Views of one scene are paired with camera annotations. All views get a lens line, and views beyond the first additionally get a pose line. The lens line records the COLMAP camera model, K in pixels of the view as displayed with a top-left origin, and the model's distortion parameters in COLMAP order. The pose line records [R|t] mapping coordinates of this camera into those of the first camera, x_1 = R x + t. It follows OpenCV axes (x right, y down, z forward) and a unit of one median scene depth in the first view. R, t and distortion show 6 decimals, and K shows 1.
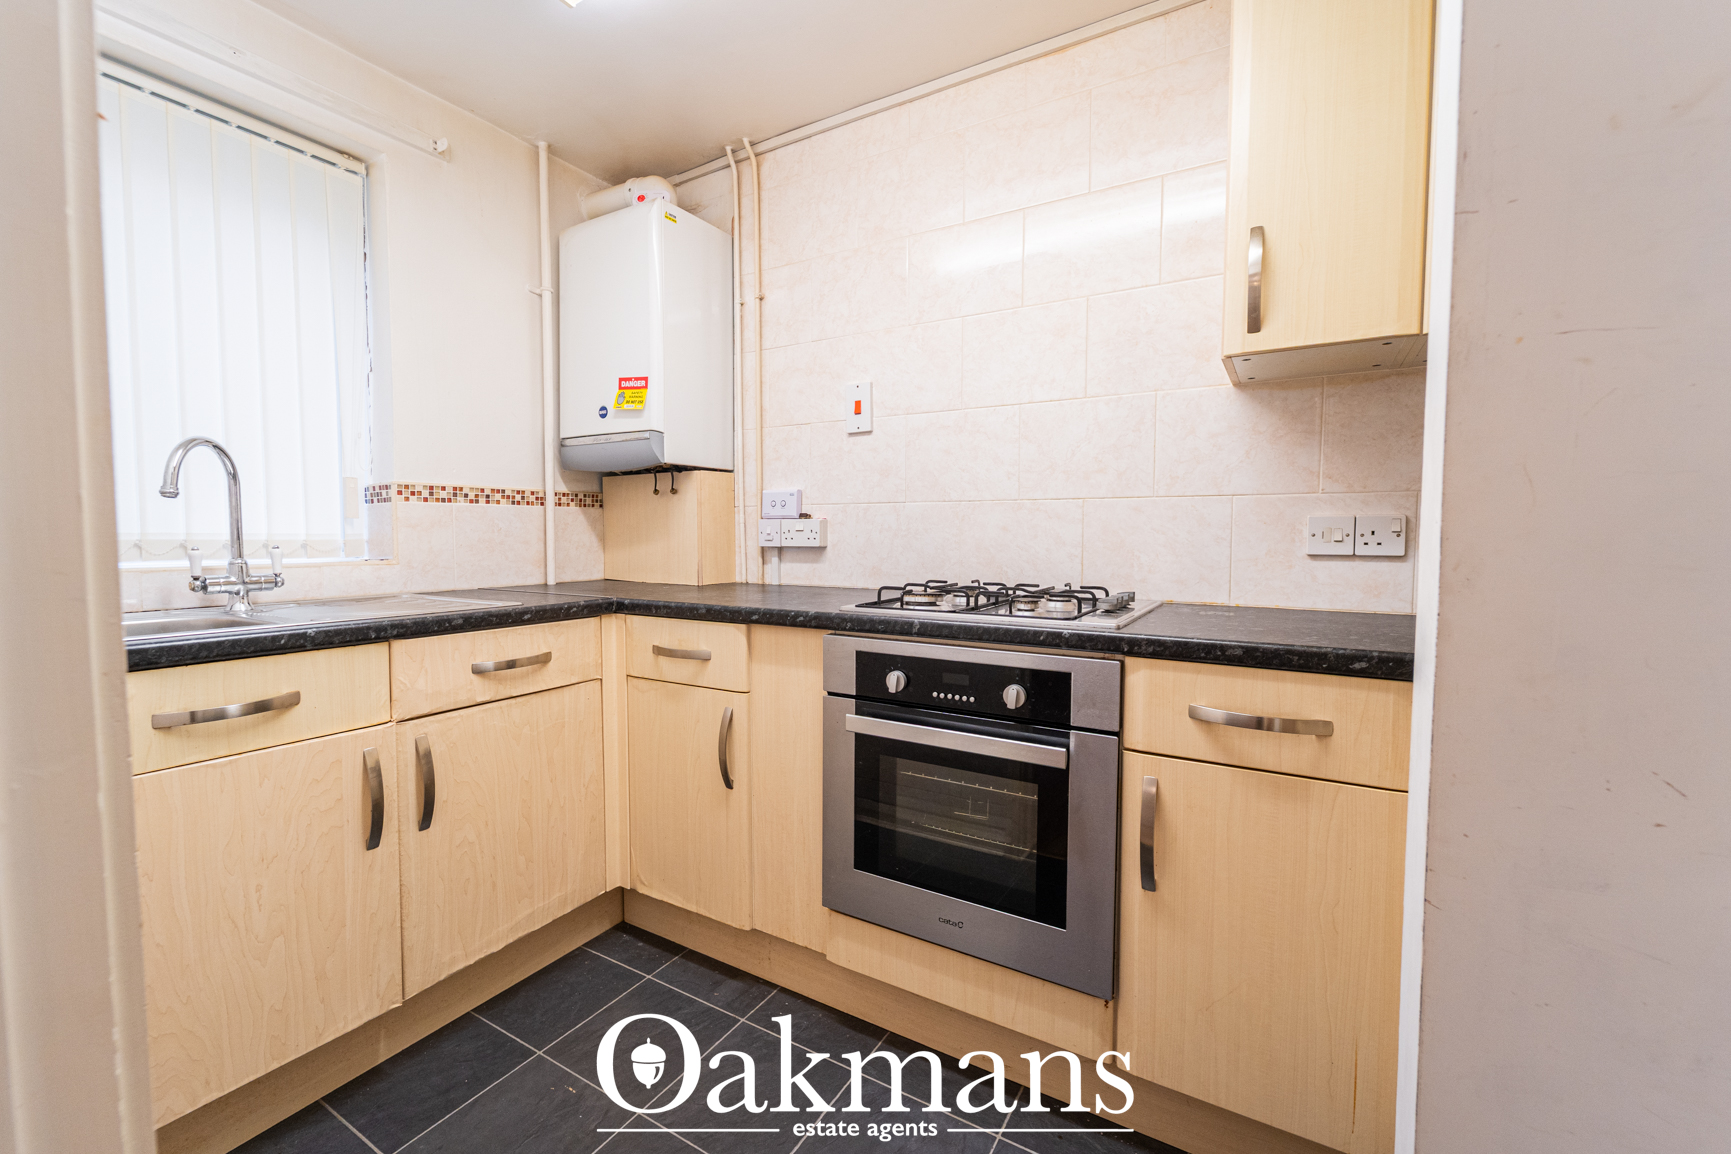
lens RADIAL K [[704.4, 0, 854.9], [0, 704.4, 568.9], [0, 0, 1]] dist [-0.000600, 0.000183]
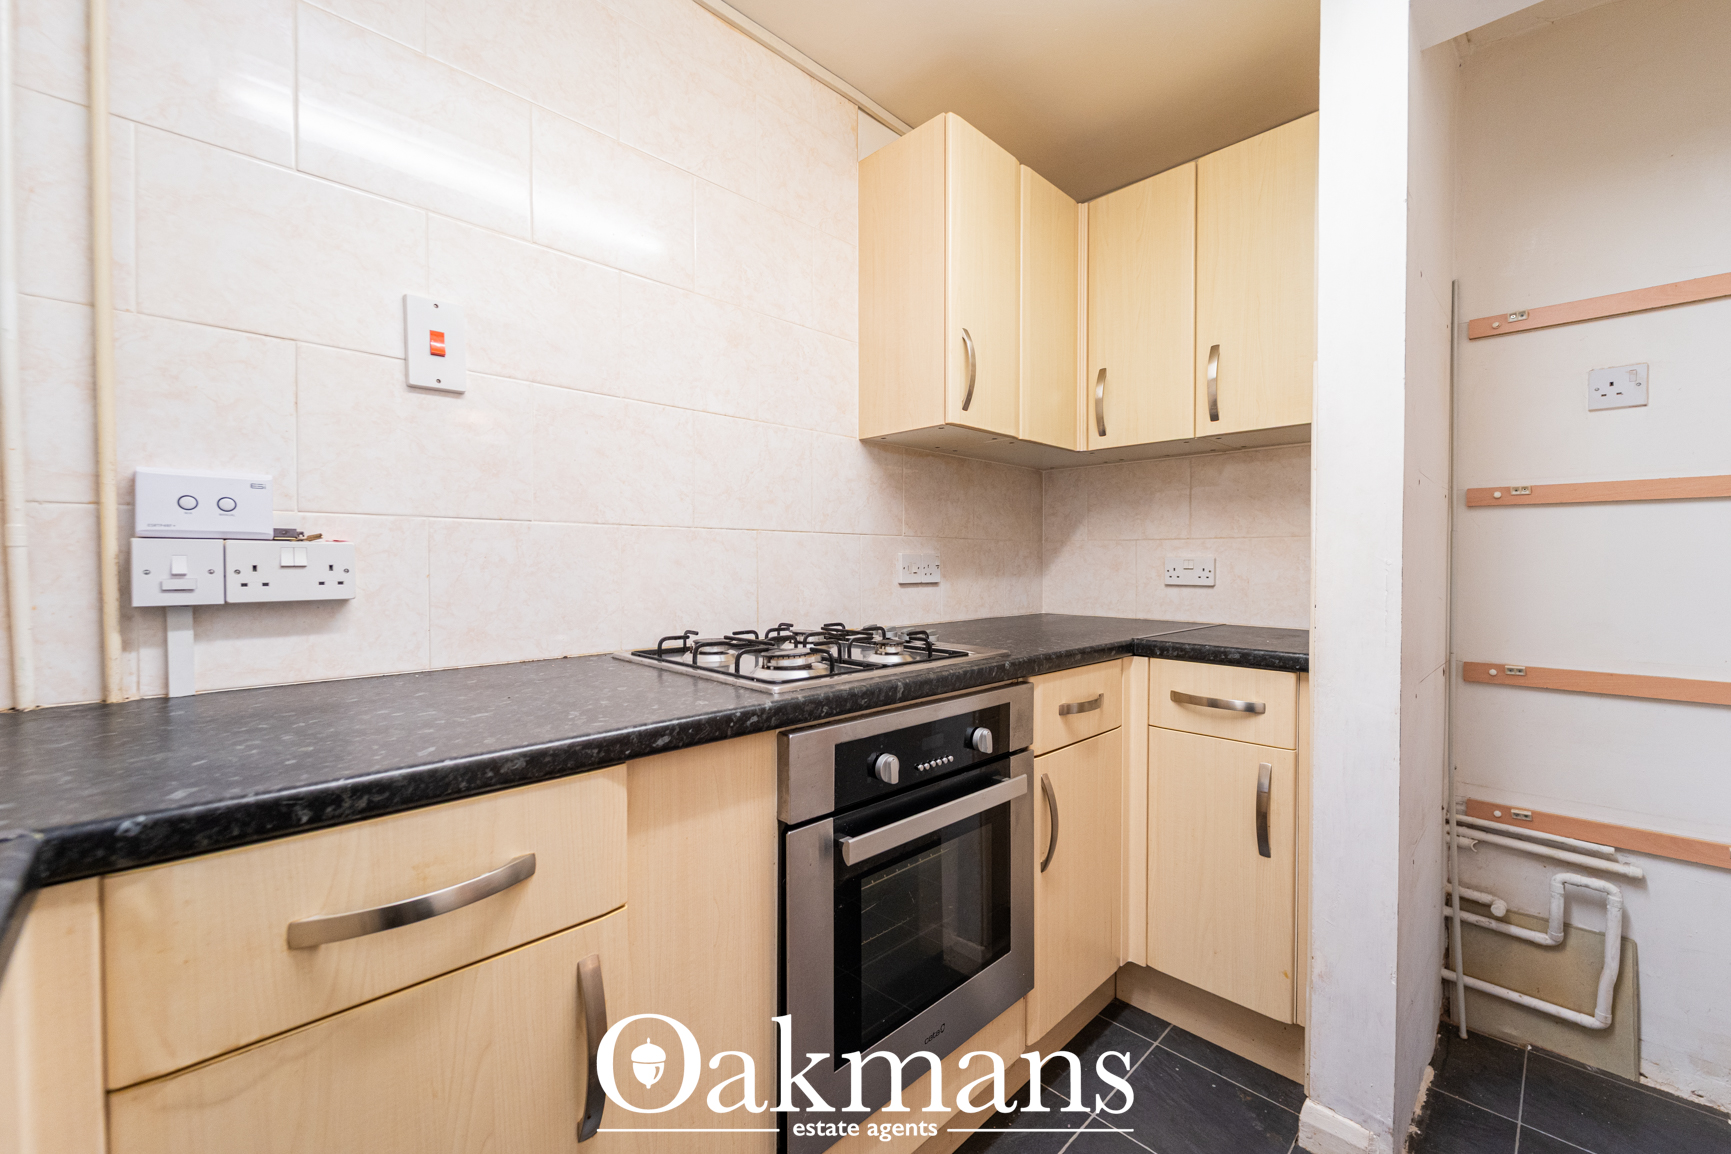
lens RADIAL K [[704.4, 0, 855.5], [0, 704.4, 571.5], [0, 0, 1]] dist [-0.000600, 0.000183]
pose [[0.250678, -0.015024, 0.967954, -0.547947], [0.048466, 0.998820, 0.002952, -0.044337], [-0.966857, 0.046173, 0.251110, 0.672676]]
